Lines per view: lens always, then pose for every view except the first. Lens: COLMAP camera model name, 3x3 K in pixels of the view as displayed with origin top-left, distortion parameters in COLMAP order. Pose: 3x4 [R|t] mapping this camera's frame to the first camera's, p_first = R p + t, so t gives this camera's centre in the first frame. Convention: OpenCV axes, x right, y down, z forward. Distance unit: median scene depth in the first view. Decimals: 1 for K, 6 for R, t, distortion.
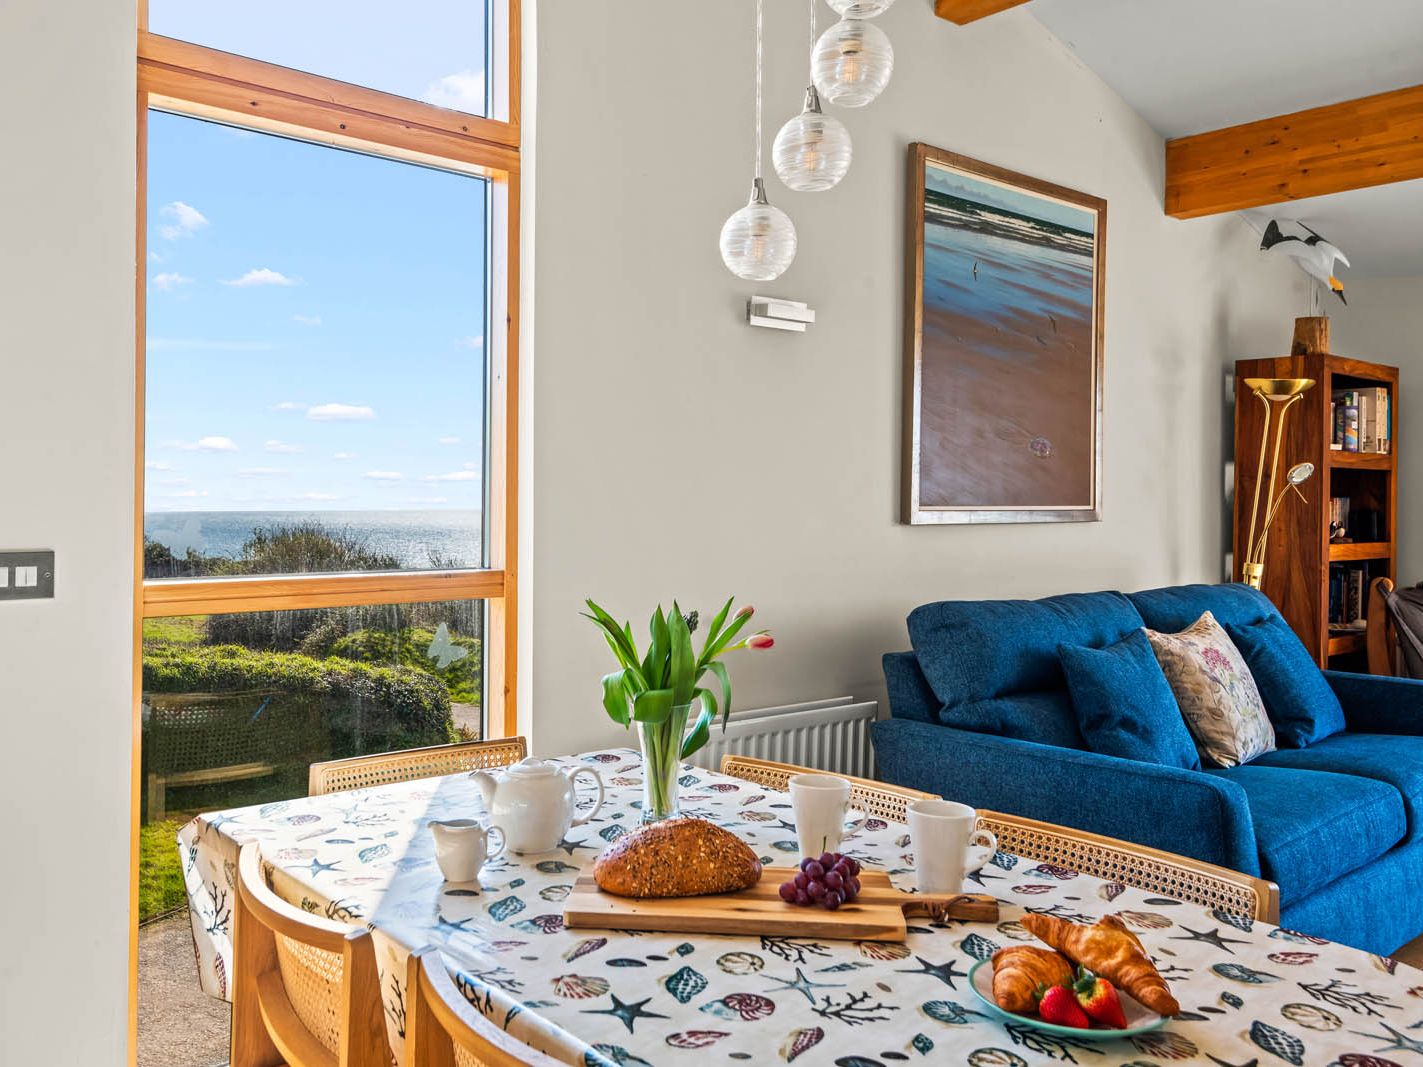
lens RADIAL K [[1195.1, 0, 710.7], [0, 1195.1, 528.6], [0, 0, 1]] dist [0.005853, 0.002901]
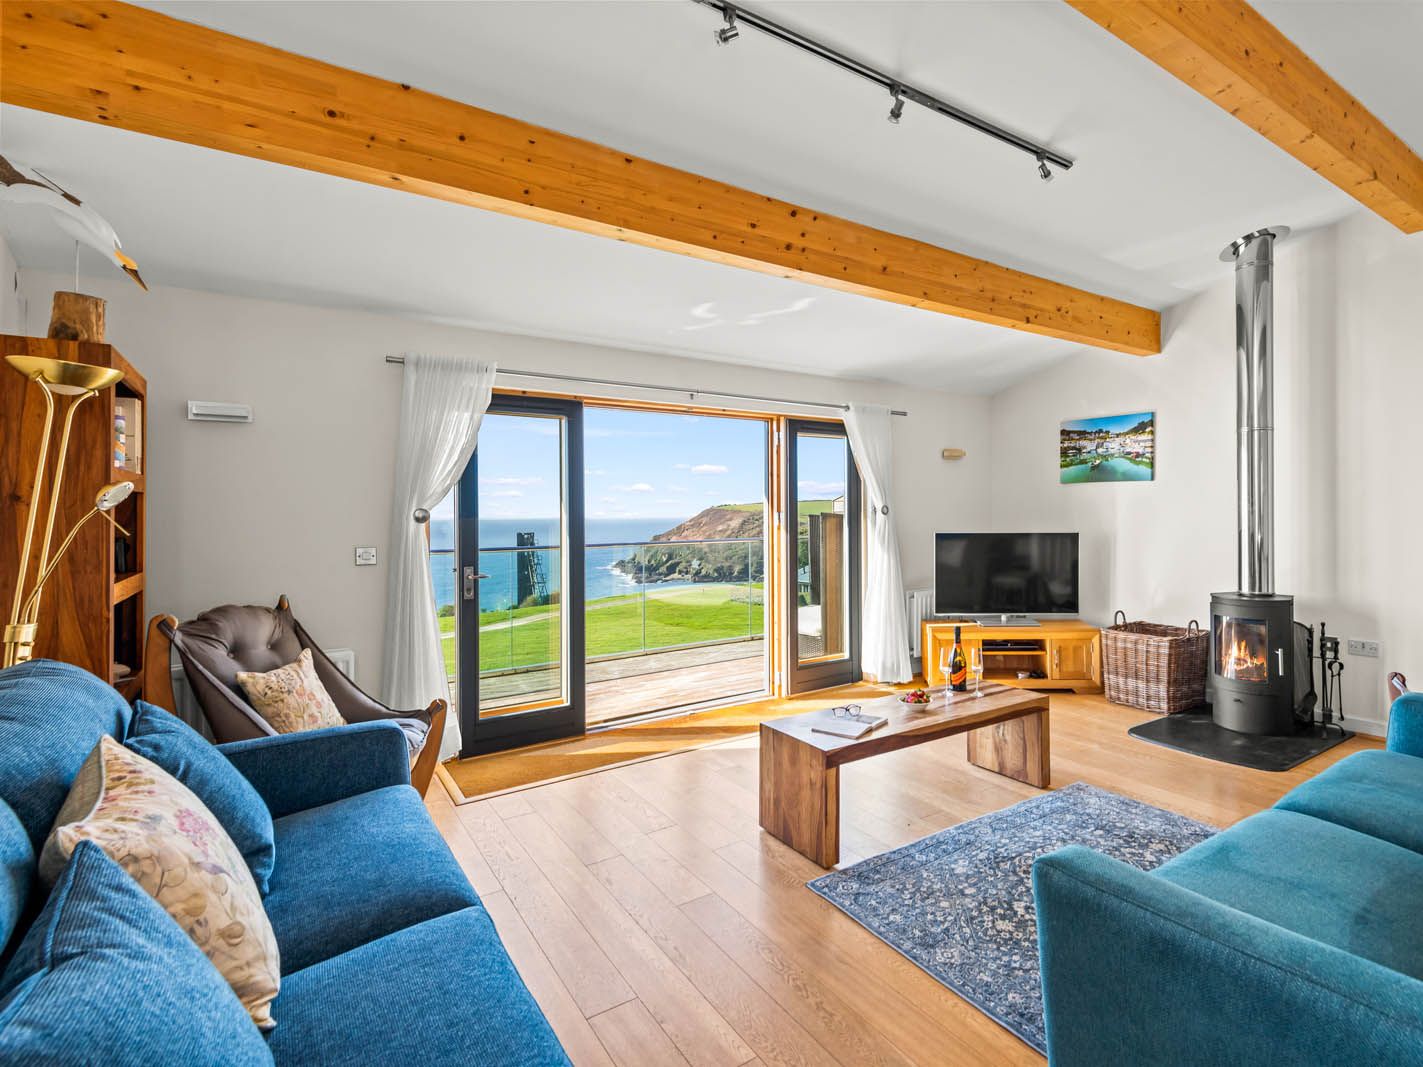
lens RADIAL K [[714.7, 0, 747.2], [0, 714.7, 511.7], [0, 0, 1]] dist [0.001209, -0.000080]
pose [[0.120421, -0.005921, 0.992705, 0.093147], [0.032941, 0.999455, 0.001965, -0.022792], [-0.992176, 0.032464, 0.120551, 0.530164]]
